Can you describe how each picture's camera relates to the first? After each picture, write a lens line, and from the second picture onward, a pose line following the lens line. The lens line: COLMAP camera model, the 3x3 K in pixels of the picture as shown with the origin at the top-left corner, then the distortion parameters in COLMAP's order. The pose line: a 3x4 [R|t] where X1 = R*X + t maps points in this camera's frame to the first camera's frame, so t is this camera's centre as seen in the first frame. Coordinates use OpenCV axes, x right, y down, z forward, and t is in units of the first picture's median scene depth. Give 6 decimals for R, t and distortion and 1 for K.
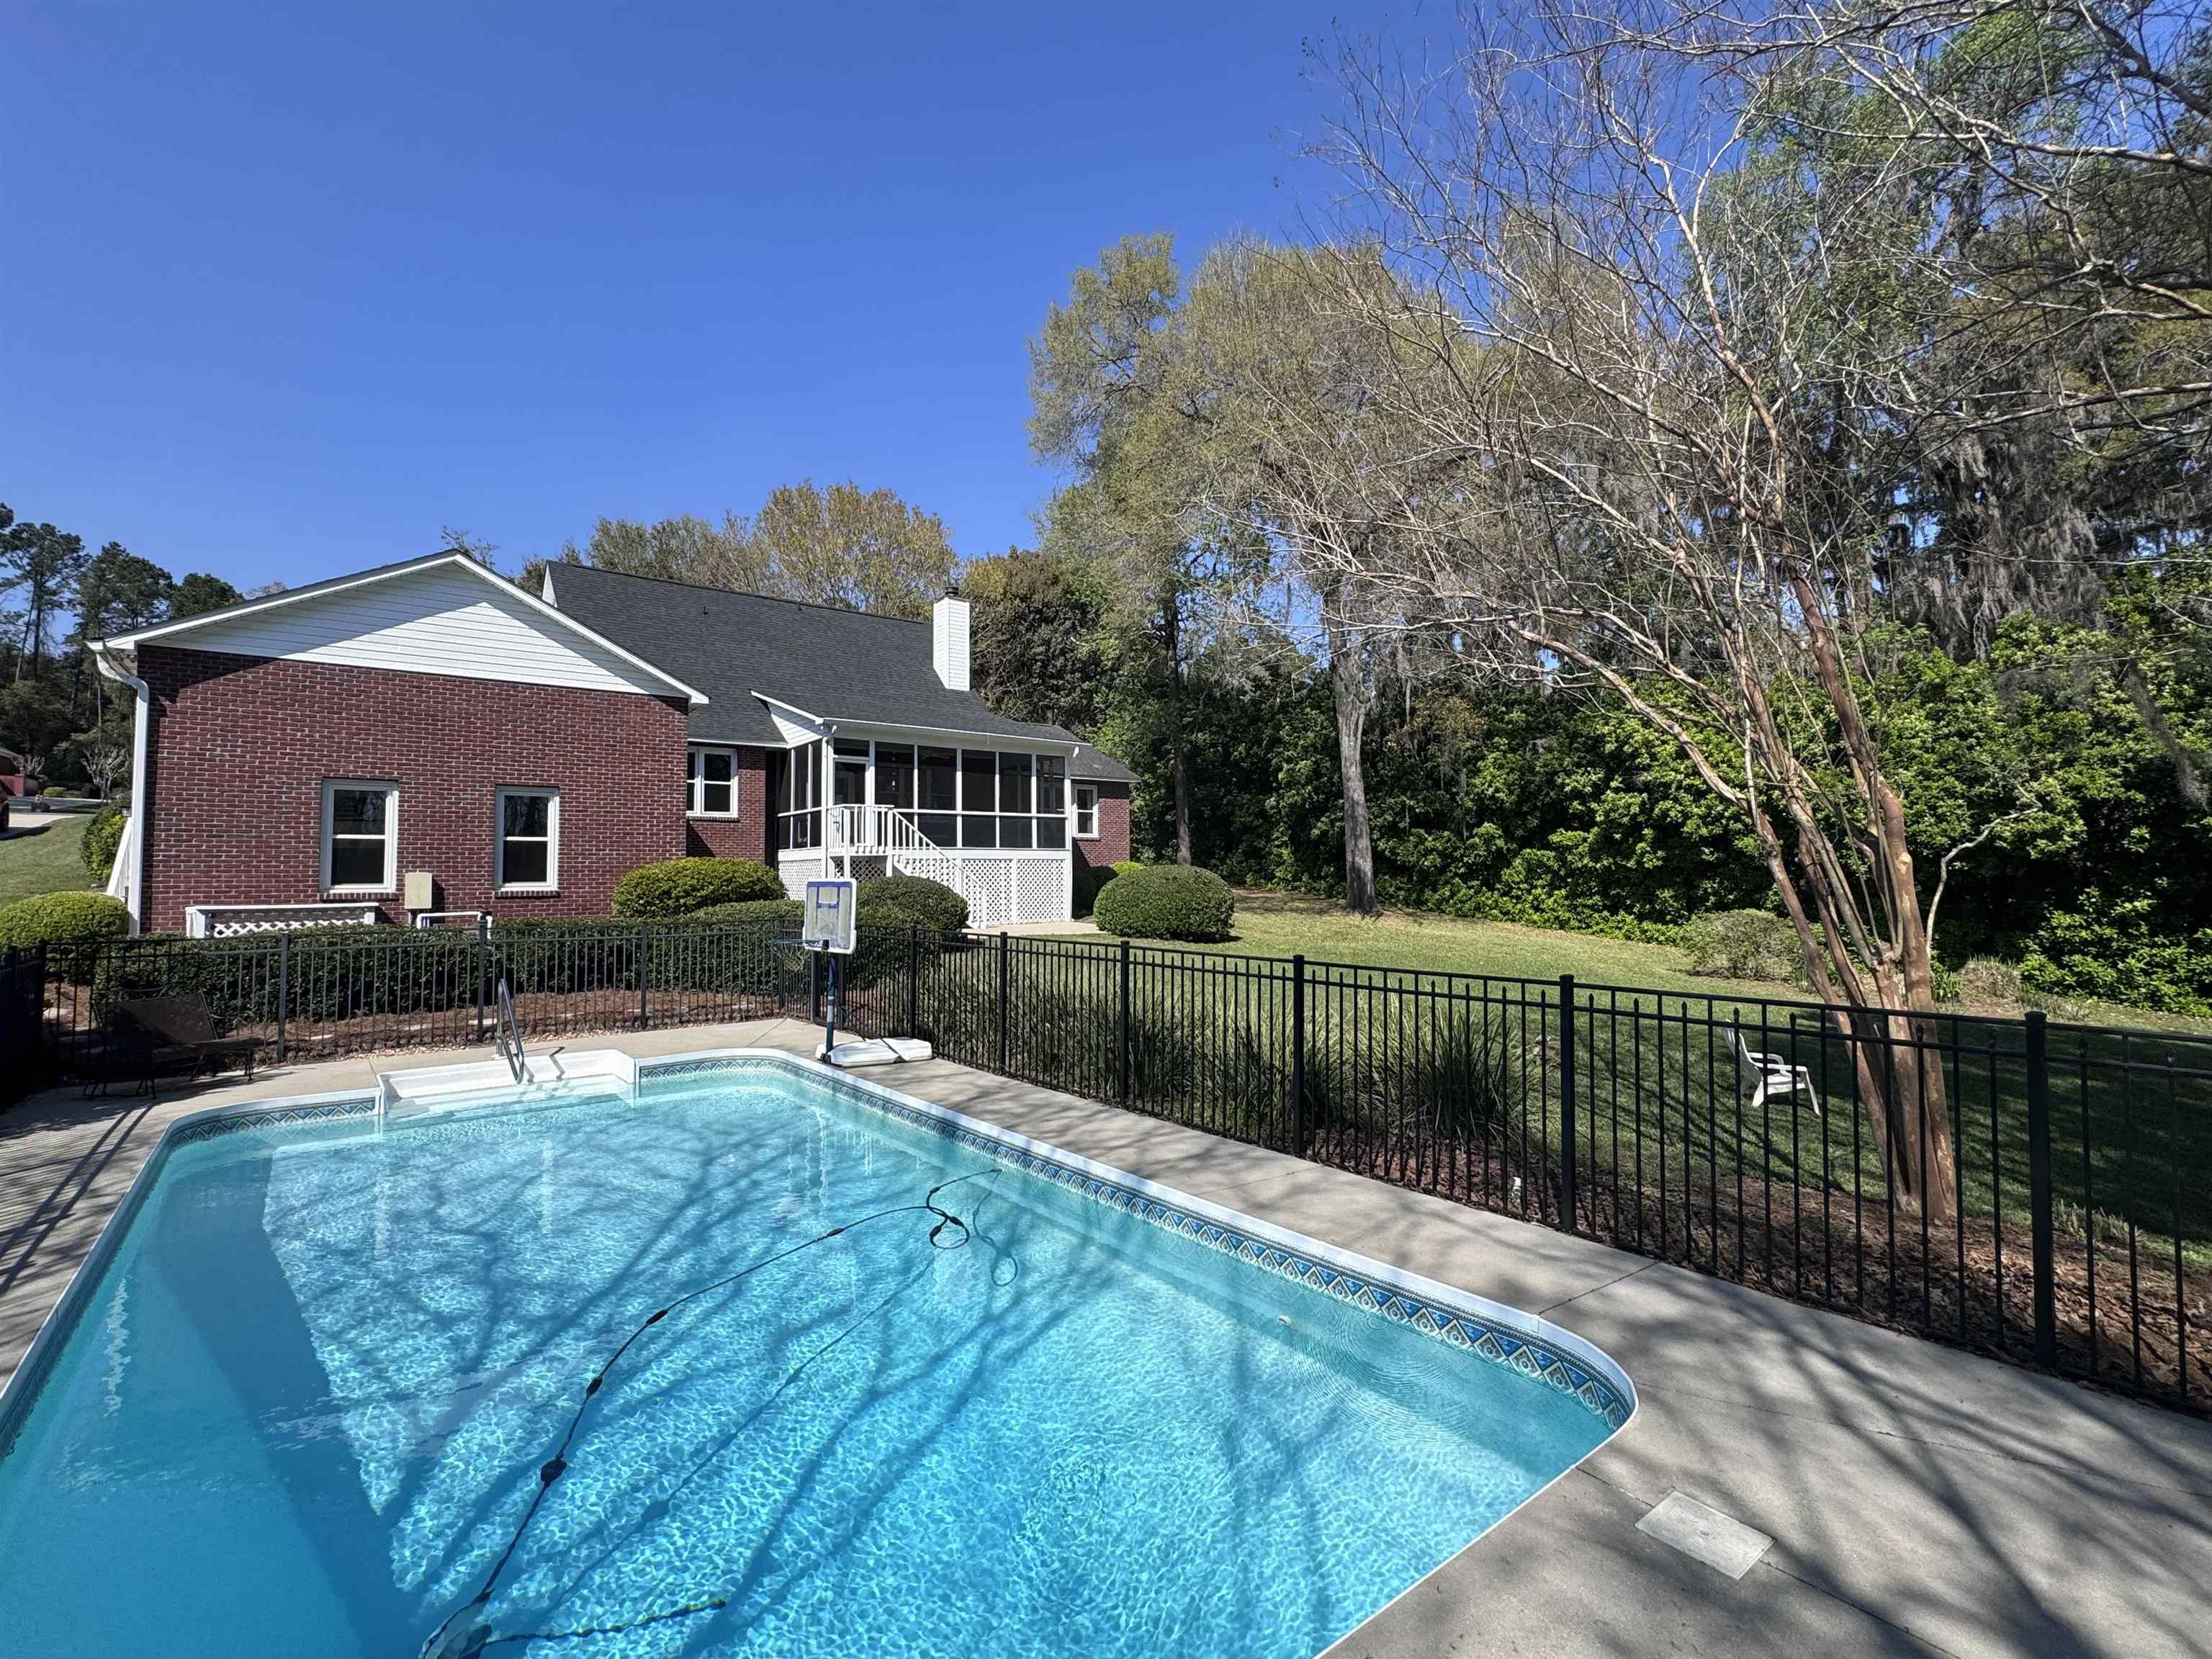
lens RADIAL K [[997.0, 0, 1108.7], [0, 997.0, 830.7], [0, 0, 1]] dist [-0.000823, -0.000088]
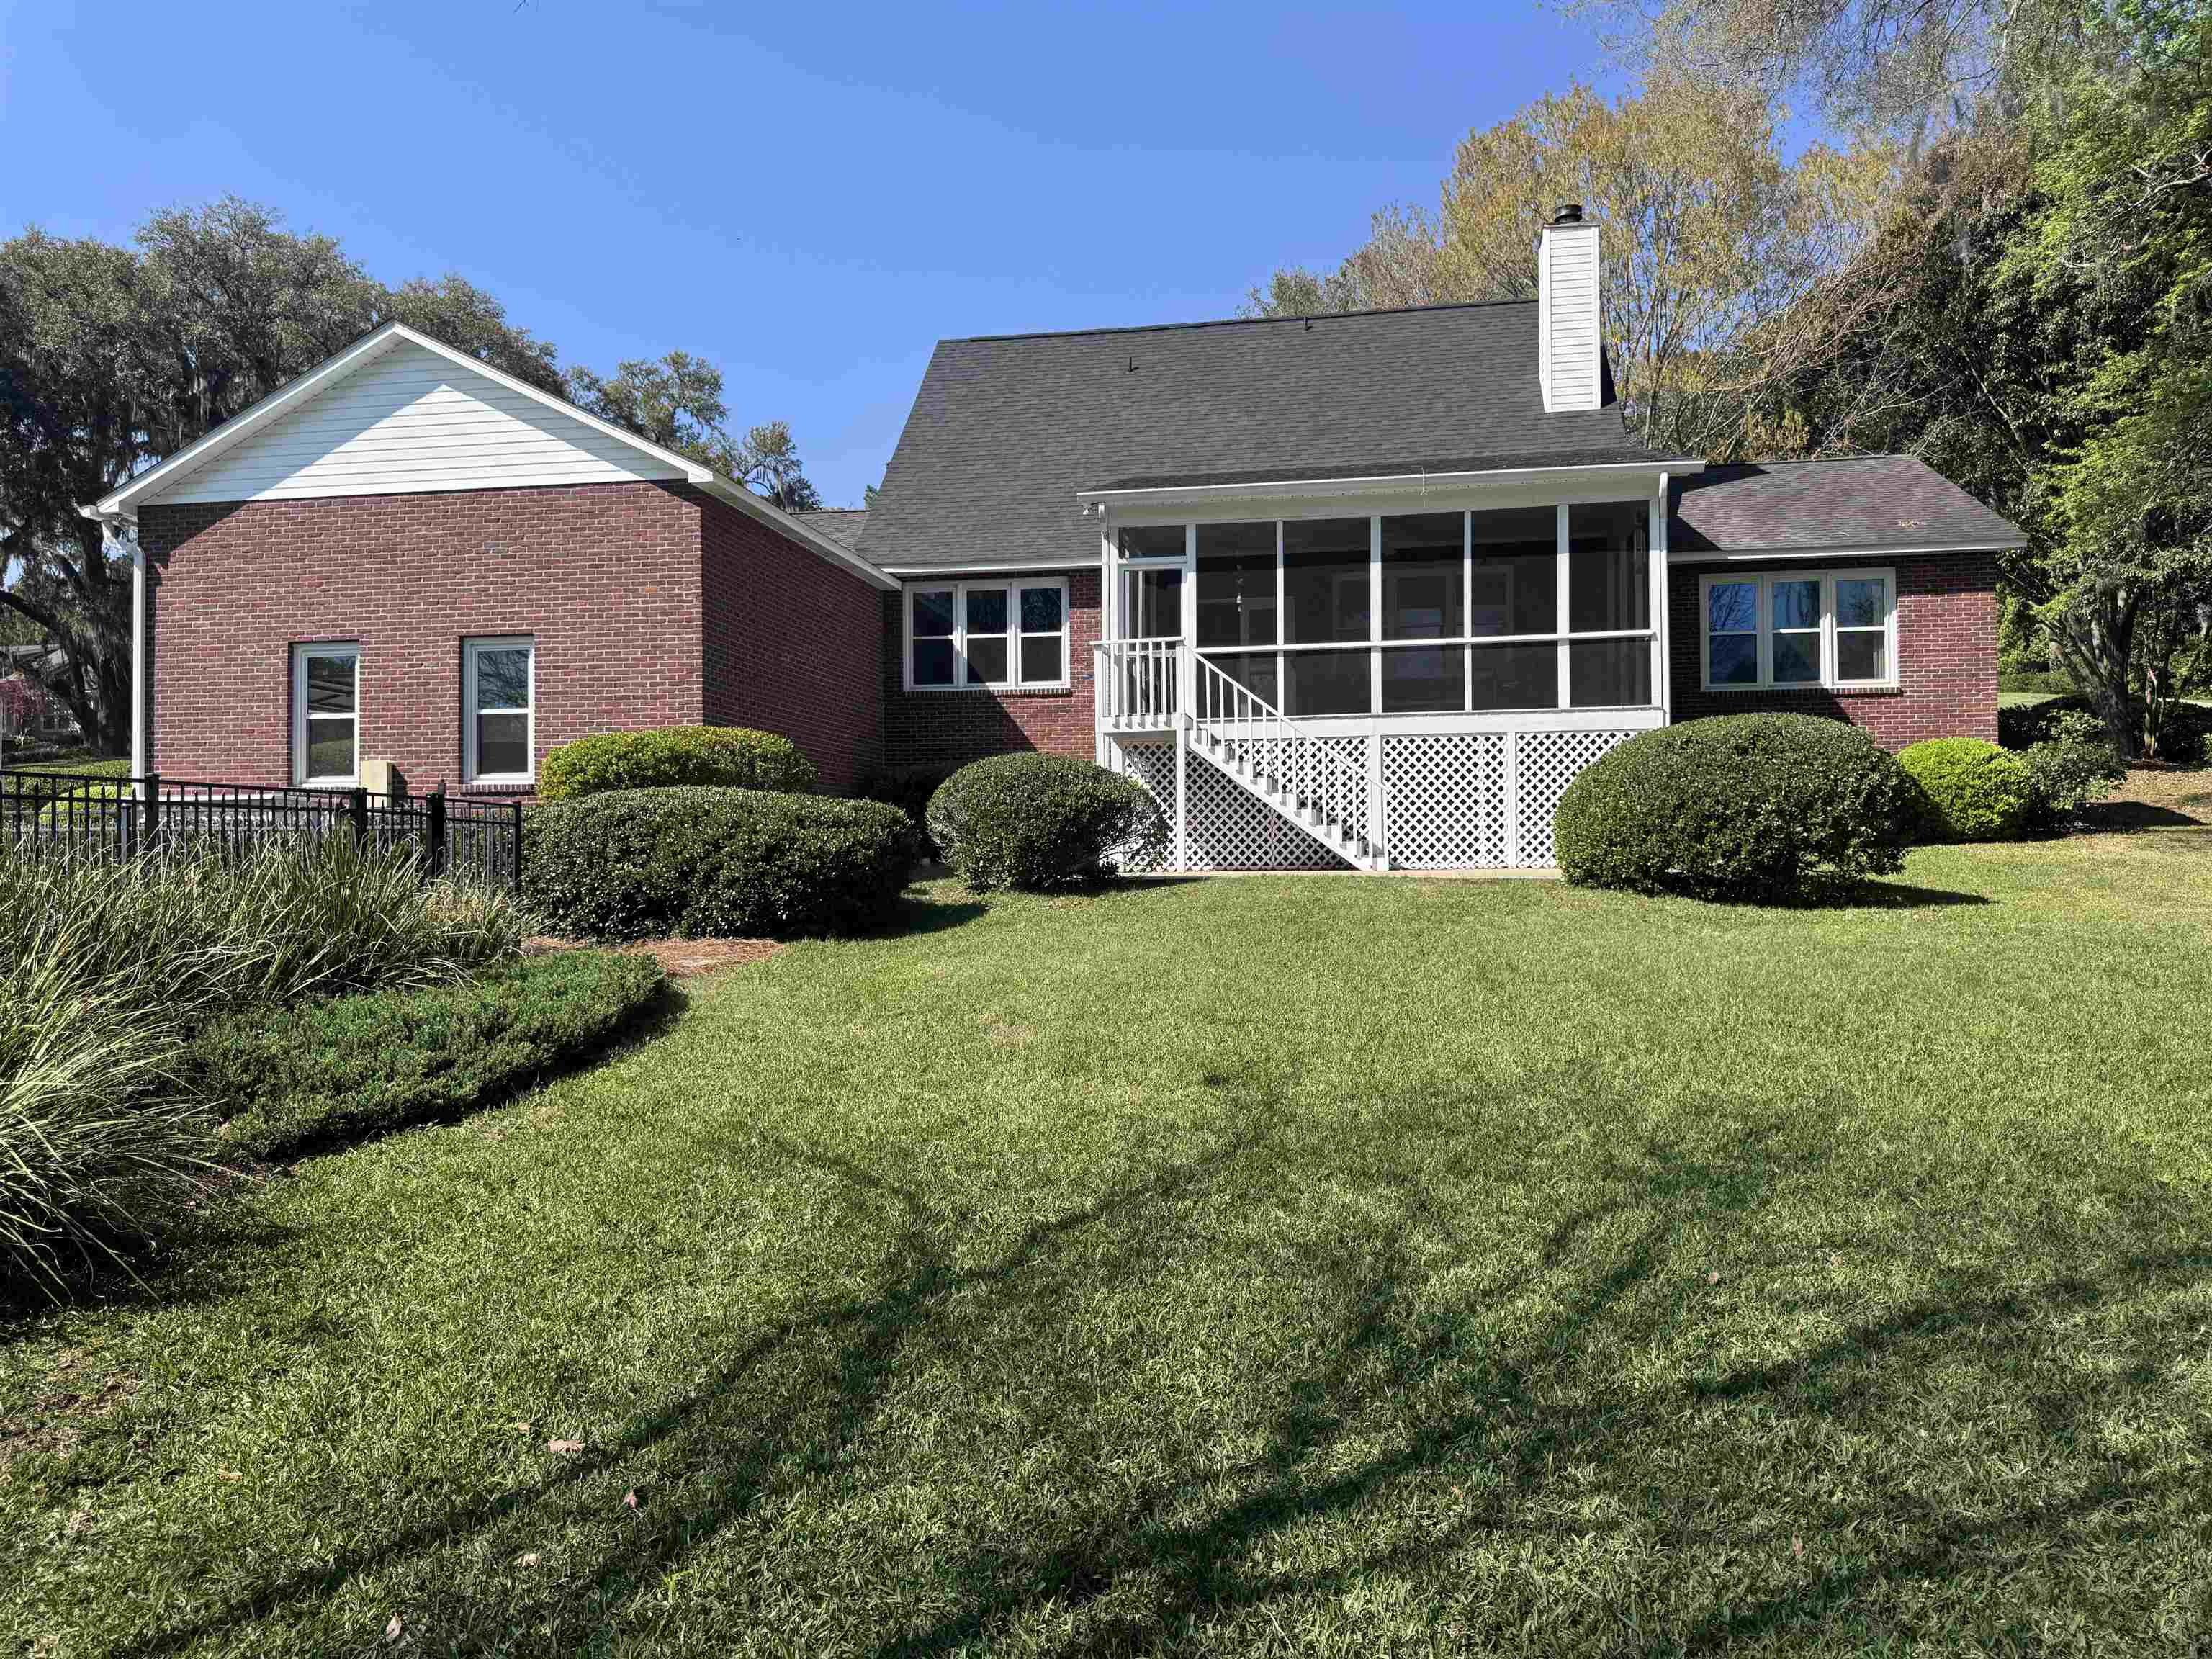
lens RADIAL K [[1518.3, 0, 1105.7], [0, 1518.3, 837.6], [0, 0, 1]] dist [0.053795, -0.003373]
pose [[0.673111, -0.007658, -0.739502, 0.339274], [0.036700, 0.999060, 0.023060, 0.058832], [0.738630, -0.042662, 0.672759, 0.391603]]
